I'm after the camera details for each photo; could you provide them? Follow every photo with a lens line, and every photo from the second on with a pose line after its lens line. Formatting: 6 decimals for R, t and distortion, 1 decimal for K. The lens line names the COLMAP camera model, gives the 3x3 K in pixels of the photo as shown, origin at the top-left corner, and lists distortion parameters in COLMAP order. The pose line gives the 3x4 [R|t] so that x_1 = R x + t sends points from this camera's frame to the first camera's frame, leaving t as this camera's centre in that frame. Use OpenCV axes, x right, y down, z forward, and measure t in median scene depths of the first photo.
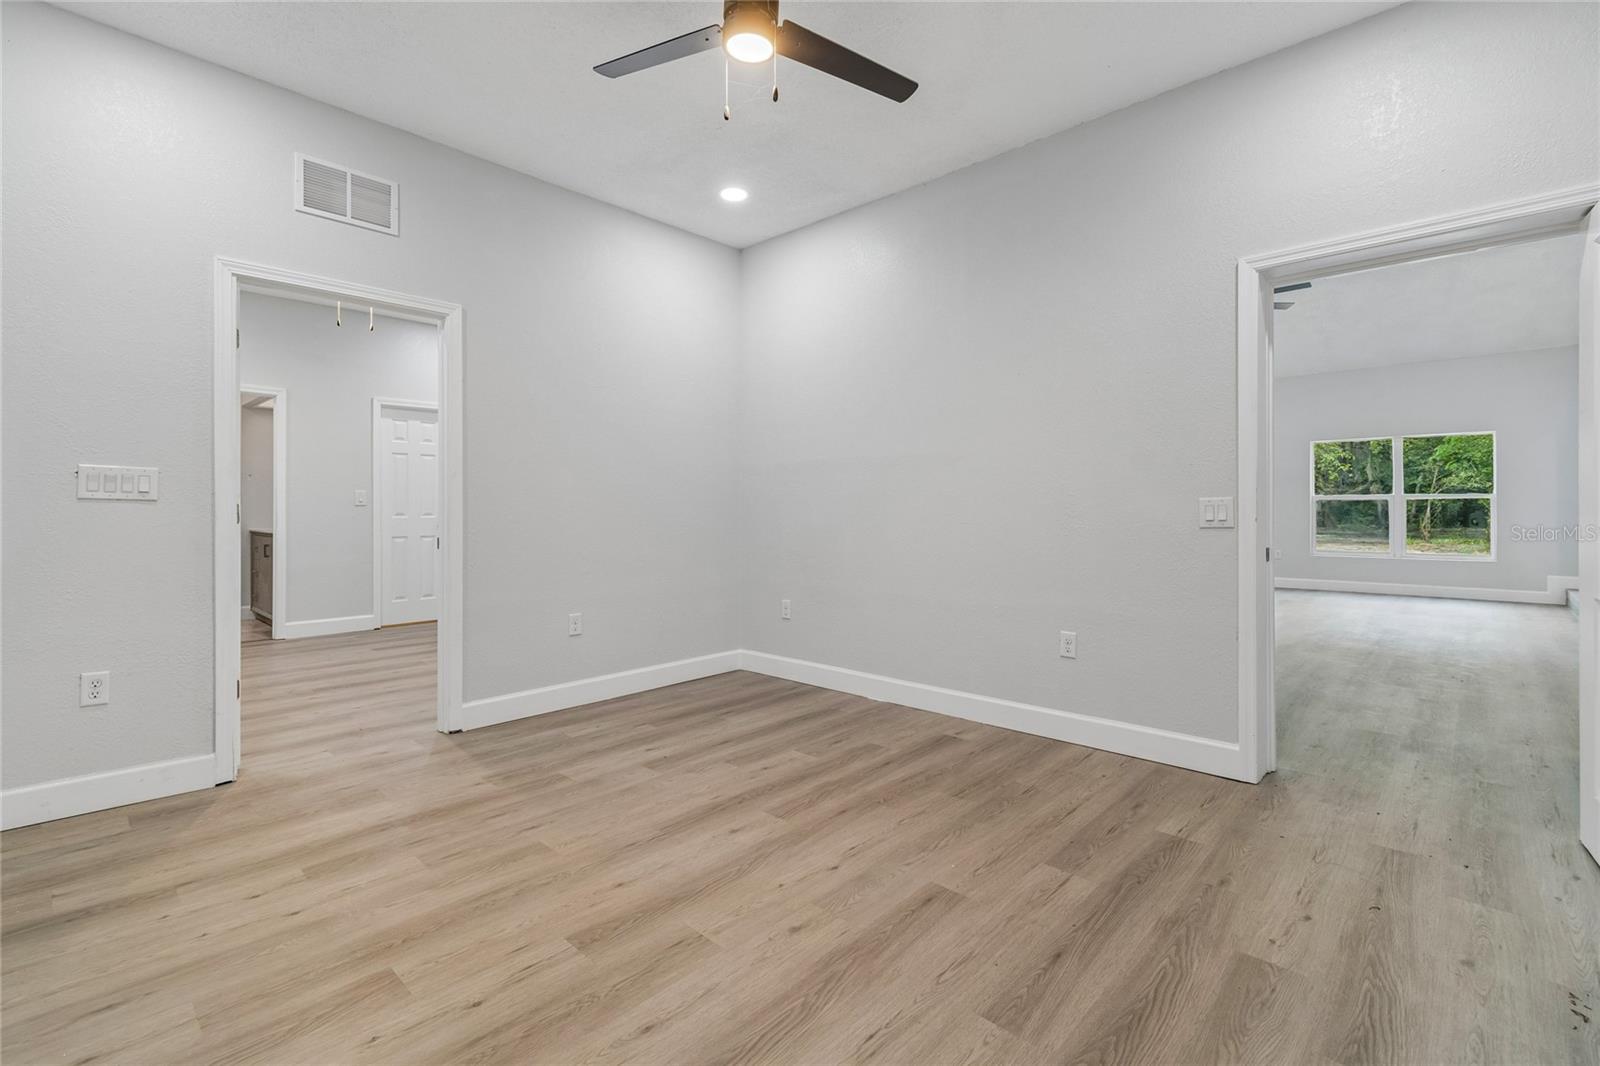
lens RADIAL K [[712.6, 0, 797.8], [0, 712.6, 525.9], [0, 0, 1]] dist [0.002660, -0.000780]
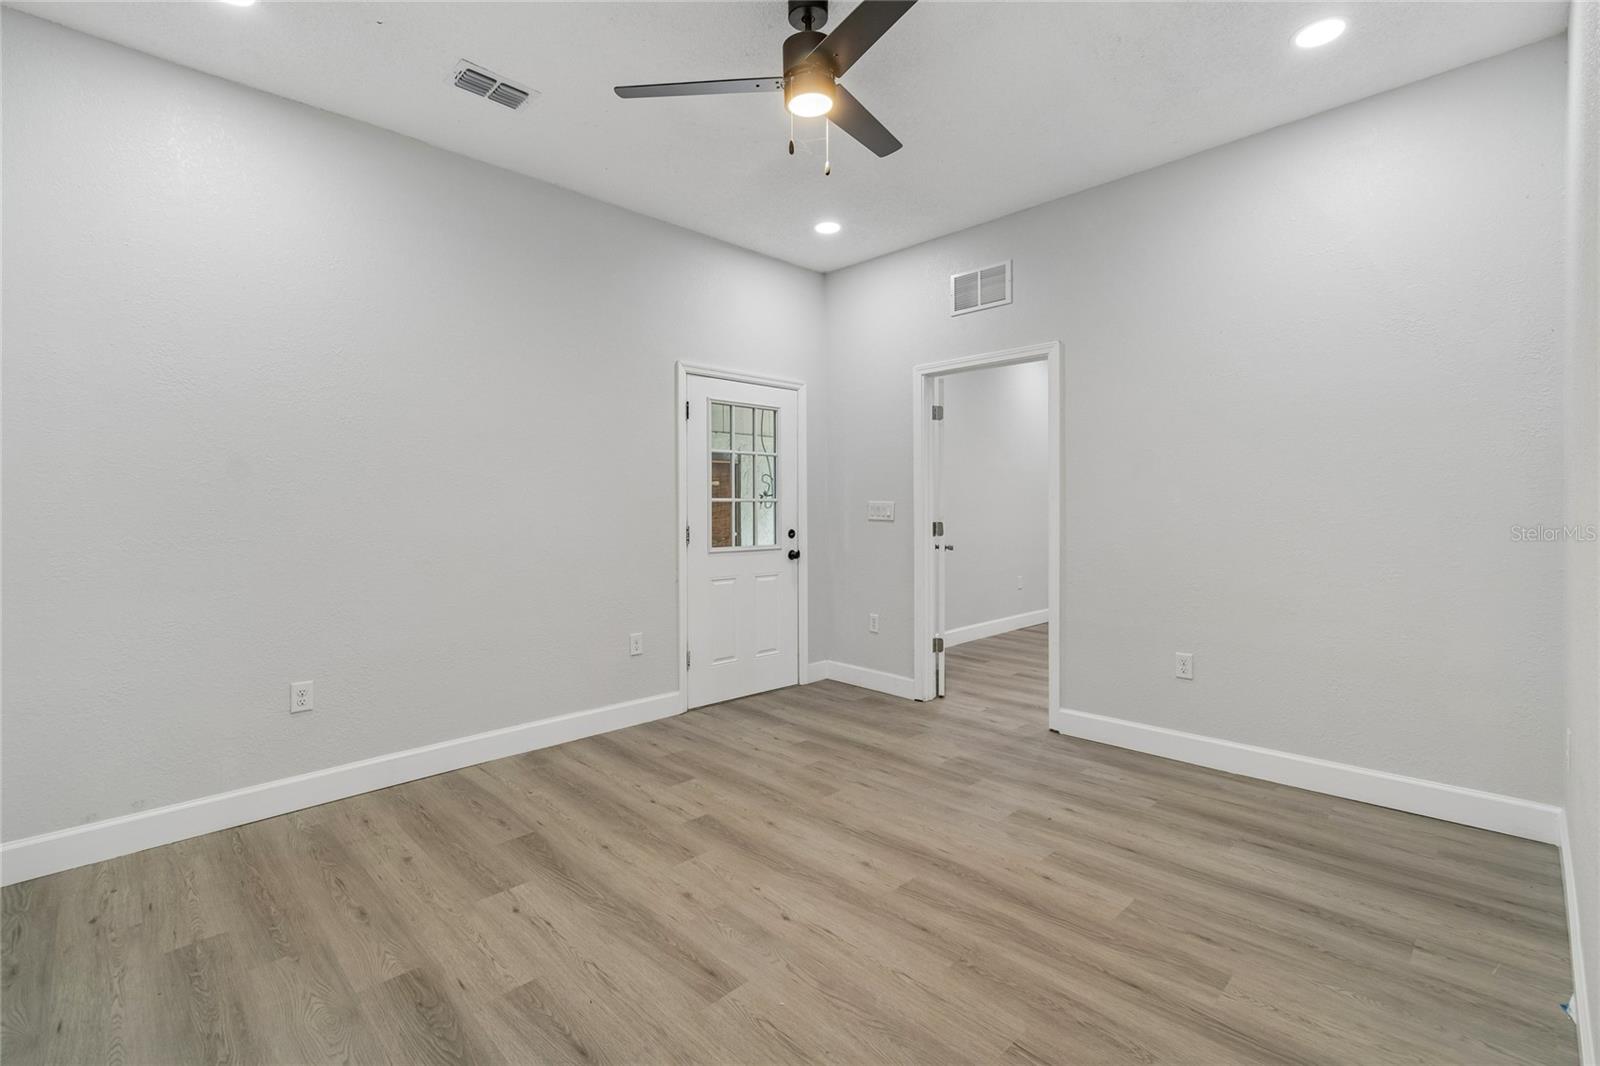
lens RADIAL K [[712.6, 0, 808.4], [0, 712.6, 528.6], [0, 0, 1]] dist [0.002660, -0.000780]
pose [[-0.025031, 0.030014, -0.999236, 0.790437], [-0.020474, 0.999324, 0.030530, -0.062640], [0.999477, 0.021222, -0.024399, 0.821247]]
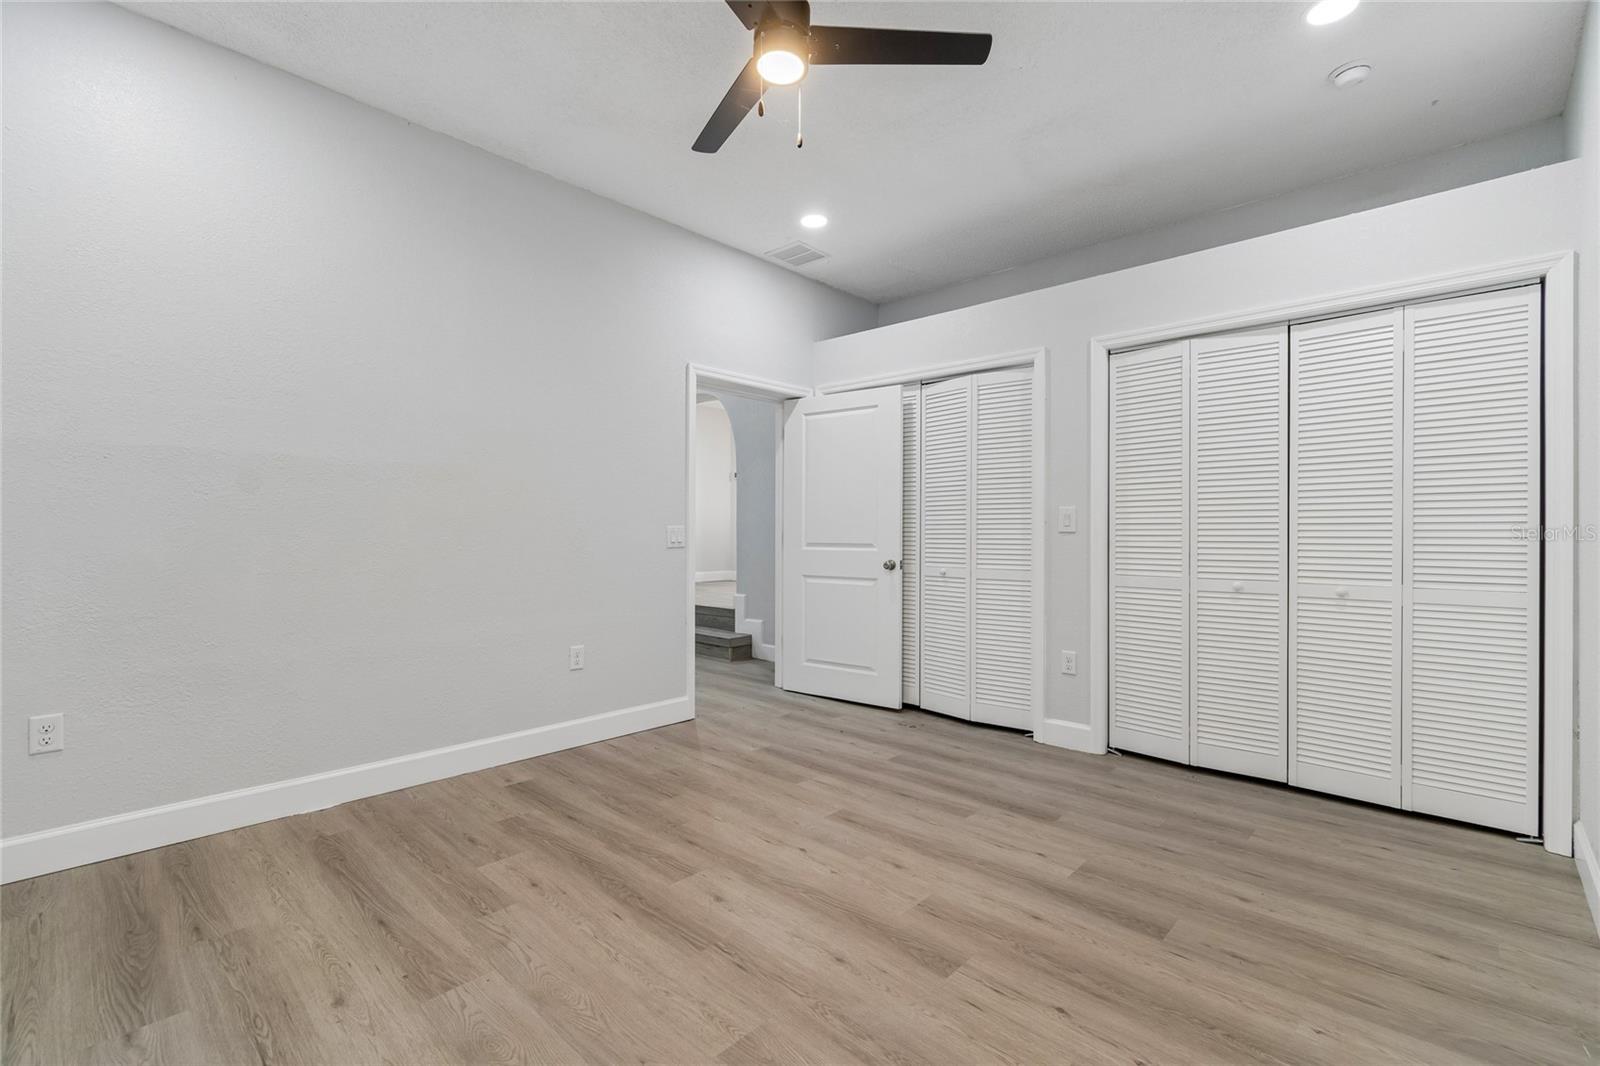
lens RADIAL K [[712.6, 0, 797.8], [0, 712.6, 534.4], [0, 0, 1]] dist [0.002660, -0.000780]
pose [[0.005117, -0.003263, 0.999982, -0.856113], [0.020784, 0.999779, 0.003156, -0.022472], [-0.999771, 0.020768, 0.005183, 0.780758]]
